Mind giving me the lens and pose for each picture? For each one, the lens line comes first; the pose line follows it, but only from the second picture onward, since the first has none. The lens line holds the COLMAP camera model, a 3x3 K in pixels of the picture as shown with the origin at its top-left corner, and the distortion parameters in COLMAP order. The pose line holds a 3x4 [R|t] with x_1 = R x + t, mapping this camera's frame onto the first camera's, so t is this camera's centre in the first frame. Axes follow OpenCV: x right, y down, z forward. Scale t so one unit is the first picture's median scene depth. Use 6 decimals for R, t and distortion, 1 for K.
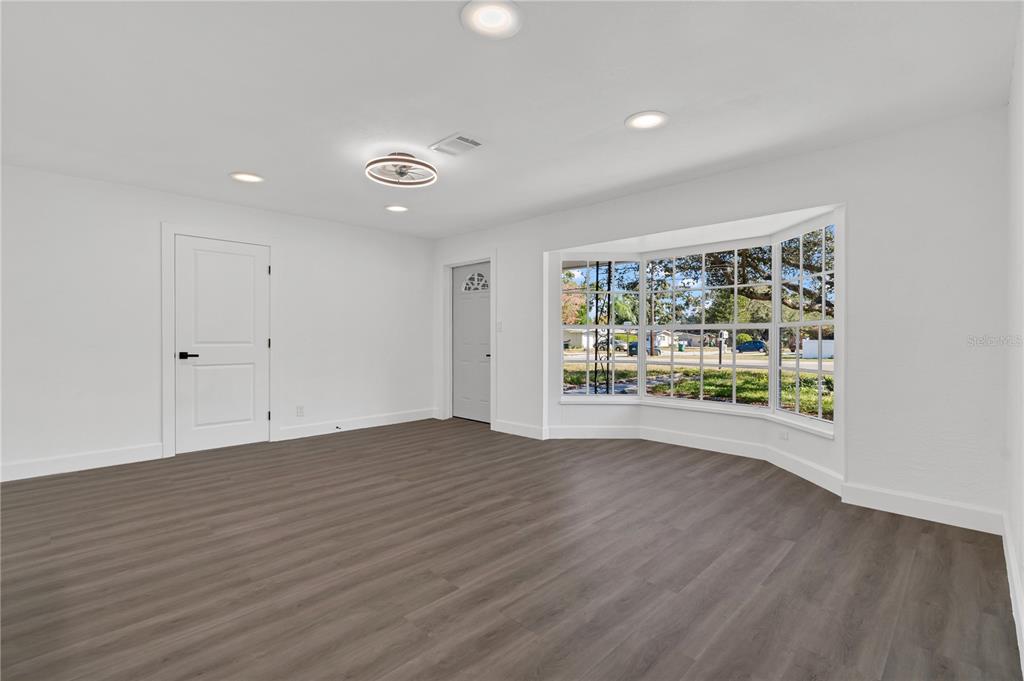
lens RADIAL K [[471.3, 0, 512.0], [0, 471.3, 340.5], [0, 0, 1]] dist [-0.000558, 0.000597]
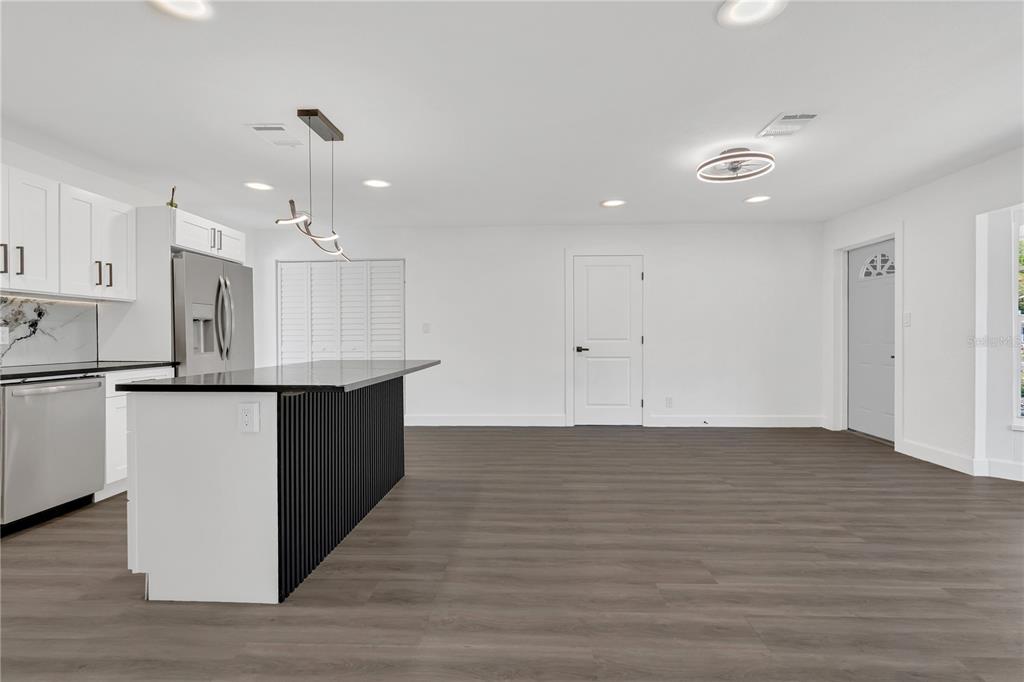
lens RADIAL K [[471.3, 0, 512.0], [0, 471.3, 341.0], [0, 0, 1]] dist [-0.000558, 0.000597]
pose [[0.677183, 0.005416, -0.735795, 0.263526], [-0.010058, 0.999948, -0.001896, -0.003952], [0.735746, 0.008685, 0.677202, -0.035388]]
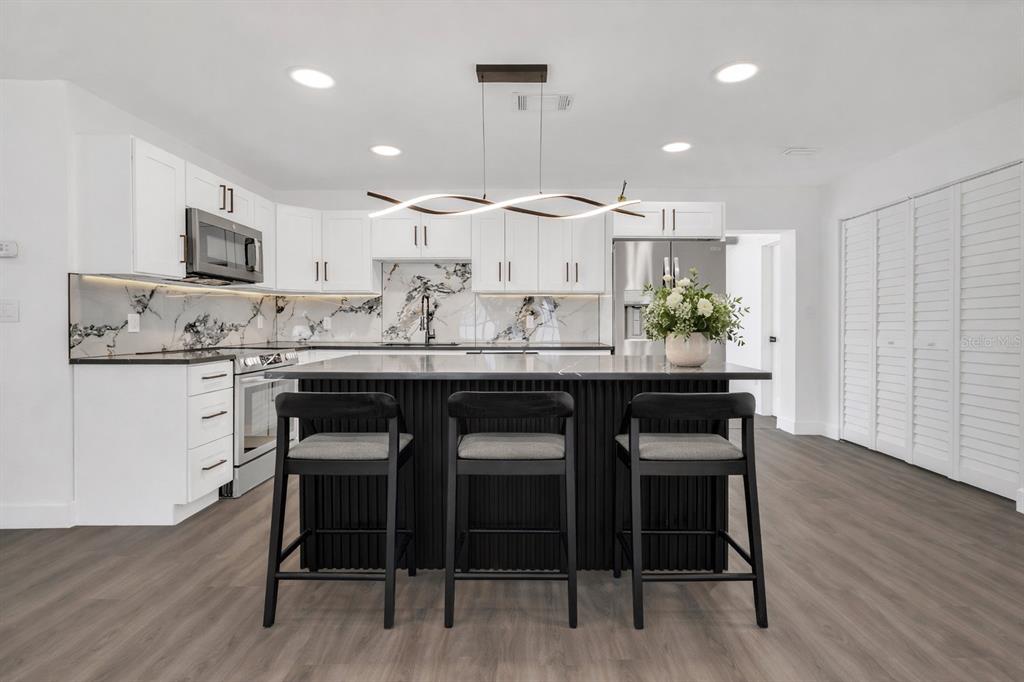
lens RADIAL K [[472.6, 0, 522.1], [0, 472.6, 323.6], [0, 0, 1]] dist [0.003168, 0.000827]
pose [[-0.710512, -0.001078, -0.703685, -0.200035], [-0.015779, 0.999772, 0.014401, -0.024046], [0.703509, 0.021336, -0.710366, 1.050373]]
